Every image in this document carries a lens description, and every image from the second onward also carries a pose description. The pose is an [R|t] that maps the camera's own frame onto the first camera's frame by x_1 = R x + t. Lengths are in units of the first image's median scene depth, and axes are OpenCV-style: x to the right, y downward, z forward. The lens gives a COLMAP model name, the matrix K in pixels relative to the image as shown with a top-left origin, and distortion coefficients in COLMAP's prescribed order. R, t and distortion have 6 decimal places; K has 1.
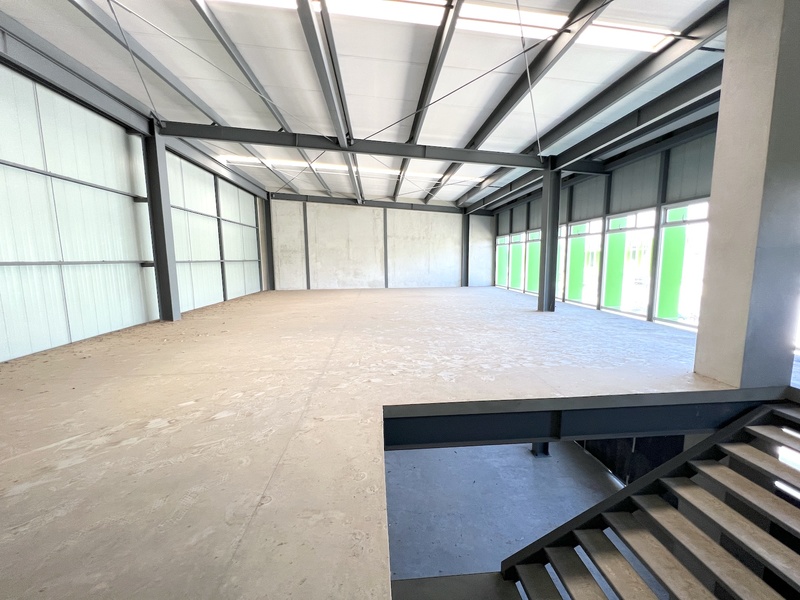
lens RADIAL K [[320.3, 0, 401.2], [0, 320.3, 299.2], [0, 0, 1]] dist [-0.000690, -0.000739]
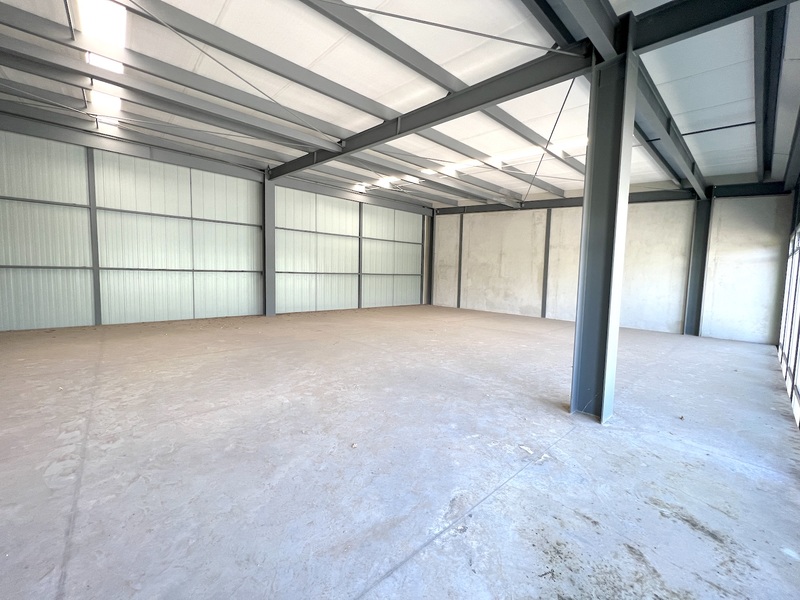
lens RADIAL K [[320.3, 0, 394.8], [0, 320.3, 298.5], [0, 0, 1]] dist [-0.000690, -0.000739]
pose [[0.604332, 0.086705, -0.792001, 0.454609], [-0.128346, 0.991672, 0.010631, -0.060122], [0.786327, 0.095226, 0.610428, 0.406293]]
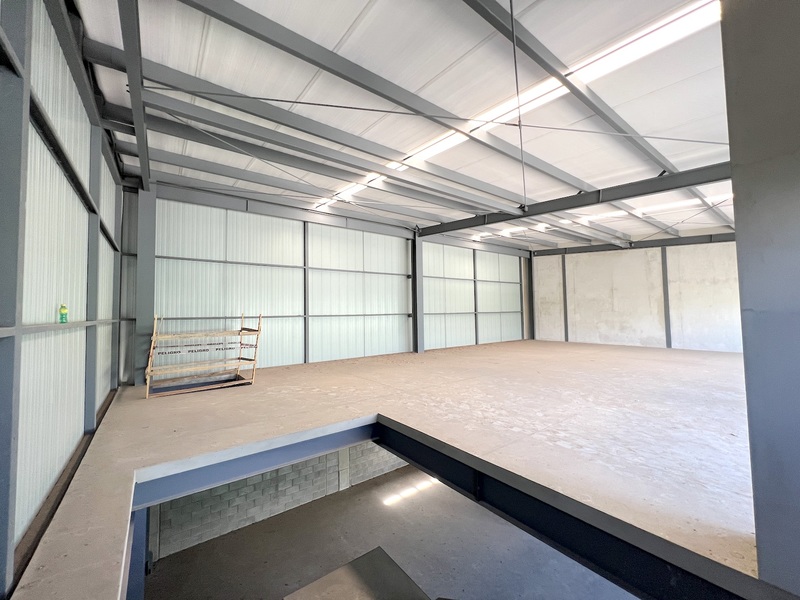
lens RADIAL K [[320.3, 0, 396.1], [0, 320.3, 296.9], [0, 0, 1]] dist [-0.000690, -0.000739]
pose [[0.537517, -0.035417, -0.842509, 0.354565], [-0.097278, 0.989843, -0.103674, -0.018659], [0.837623, 0.137684, 0.528612, 0.049973]]
